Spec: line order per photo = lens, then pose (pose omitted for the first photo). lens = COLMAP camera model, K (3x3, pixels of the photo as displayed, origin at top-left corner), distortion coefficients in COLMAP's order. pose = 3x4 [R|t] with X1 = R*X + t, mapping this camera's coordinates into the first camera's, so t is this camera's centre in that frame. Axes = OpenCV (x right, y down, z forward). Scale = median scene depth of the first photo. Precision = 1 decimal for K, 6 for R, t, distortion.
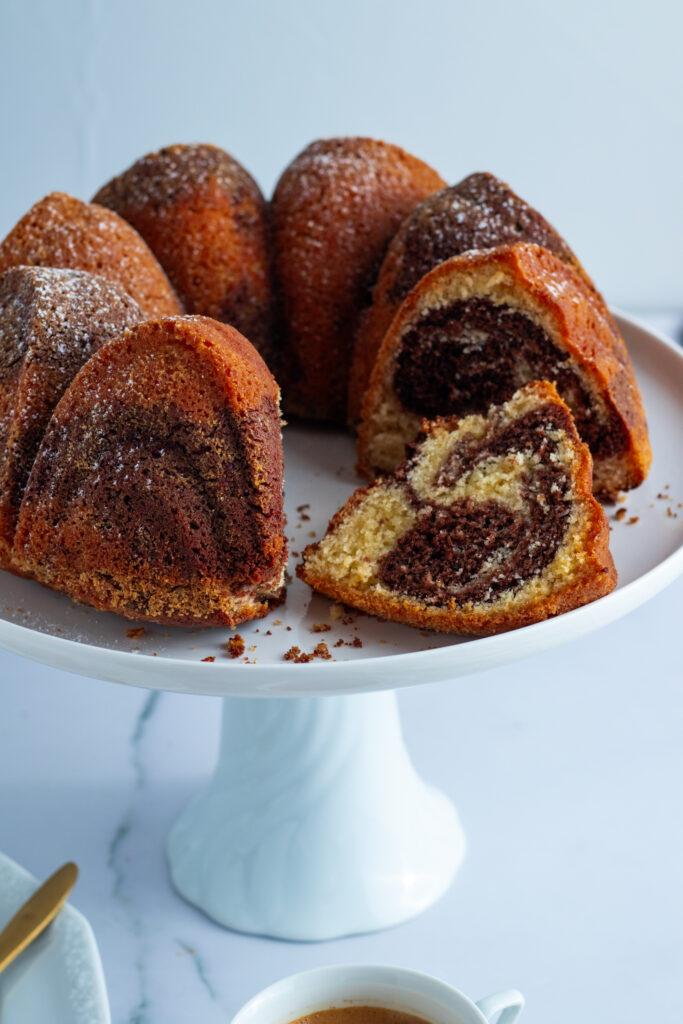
lens RADIAL K [[2460.7, 0, 343.0], [0, 2460.7, 510.2], [0, 0, 1]] dist [-0.194871, 0.000000]
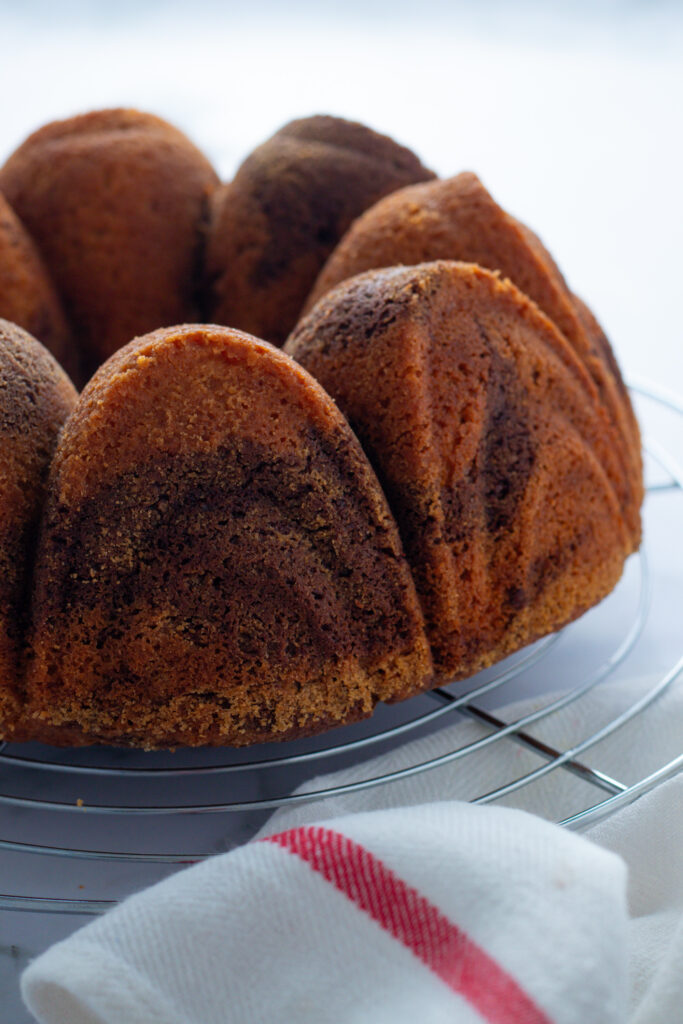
lens RADIAL K [[2460.7, 0, 342.2], [0, 2460.7, 514.7], [0, 0, 1]] dist [-0.194871, 0.000000]
pose [[0.869032, -0.221771, 0.442267, -0.368945], [0.237198, 0.971236, 0.020937, -0.030001], [-0.434189, 0.086710, 0.896639, 0.339488]]
